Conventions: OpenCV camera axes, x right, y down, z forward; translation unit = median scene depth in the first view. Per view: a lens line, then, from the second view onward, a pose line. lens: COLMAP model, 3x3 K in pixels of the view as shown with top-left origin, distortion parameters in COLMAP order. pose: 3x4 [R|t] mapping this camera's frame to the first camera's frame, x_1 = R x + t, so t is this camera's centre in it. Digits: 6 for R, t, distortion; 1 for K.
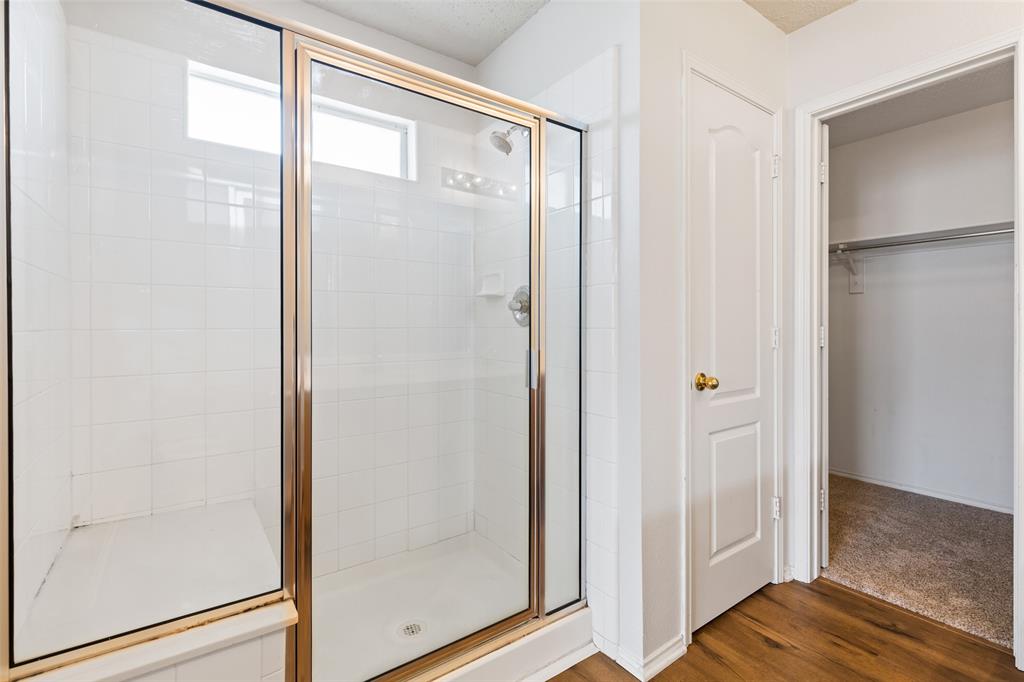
lens RADIAL K [[465.5, 0, 515.2], [0, 465.5, 326.7], [0, 0, 1]] dist [0.002684, 0.000193]
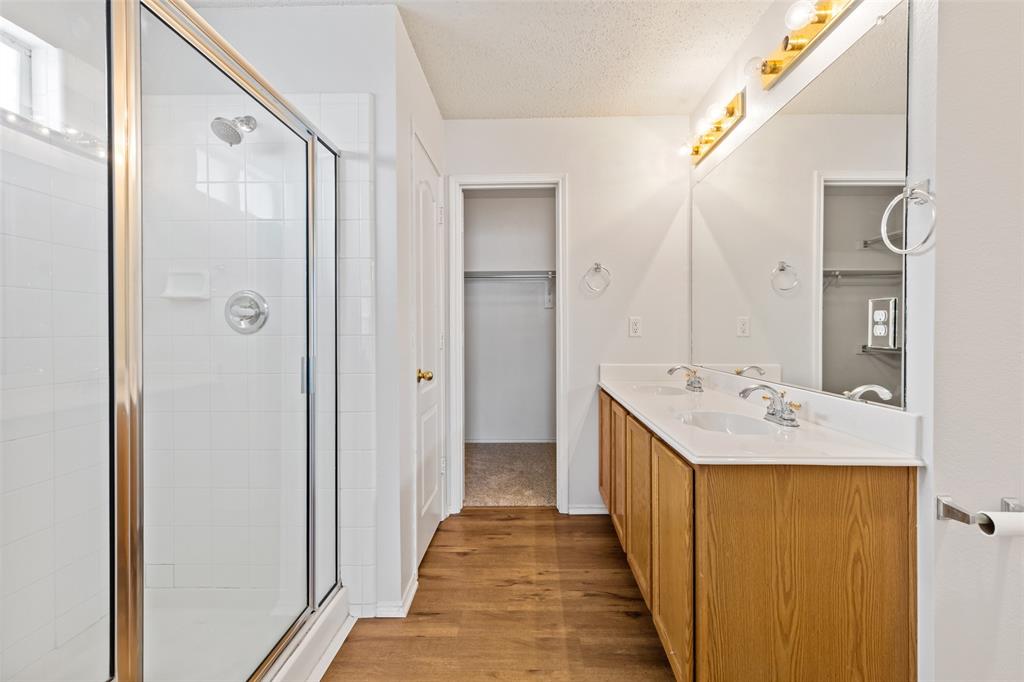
lens RADIAL K [[461.3, 0, 514.3], [0, 461.3, 333.9], [0, 0, 1]] dist [0.009802, -0.001018]
pose [[0.609090, -0.005637, 0.793081, -0.429940], [0.004004, 0.999984, 0.004032, -0.002264], [-0.793091, 0.000719, 0.609103, 0.006045]]
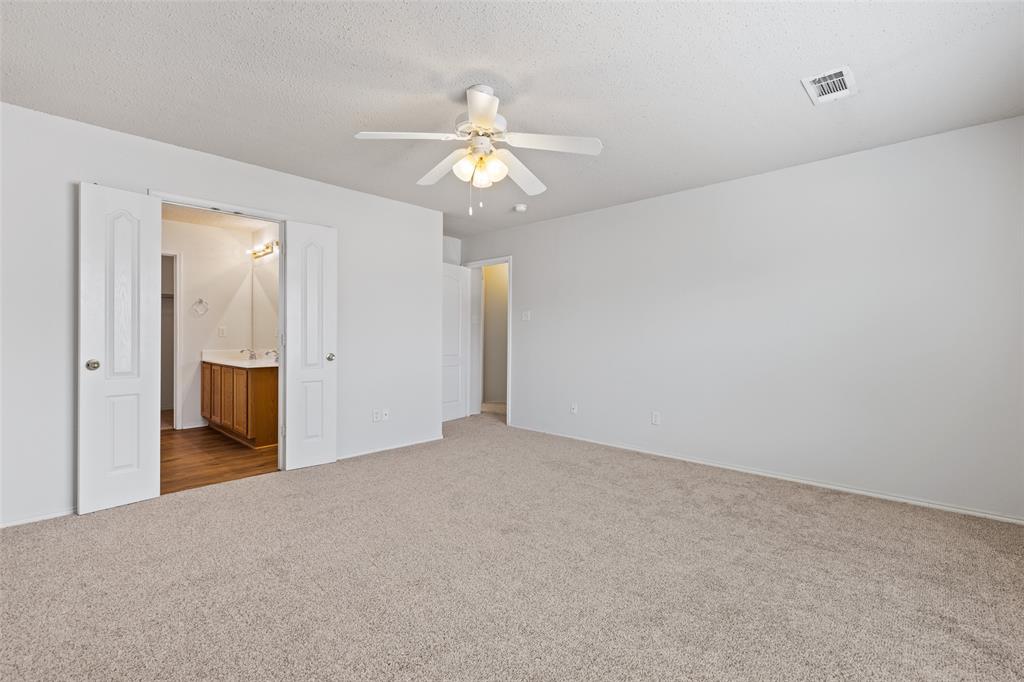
lens RADIAL K [[461.3, 0, 514.3], [0, 461.3, 333.9], [0, 0, 1]] dist [0.009802, -0.001018]
pose [[-0.196063, 0.001957, 0.980589, -2.442178], [0.000204, 0.999998, -0.001955, 0.004782], [-0.980591, -0.000183, -0.196063, -0.704904]]
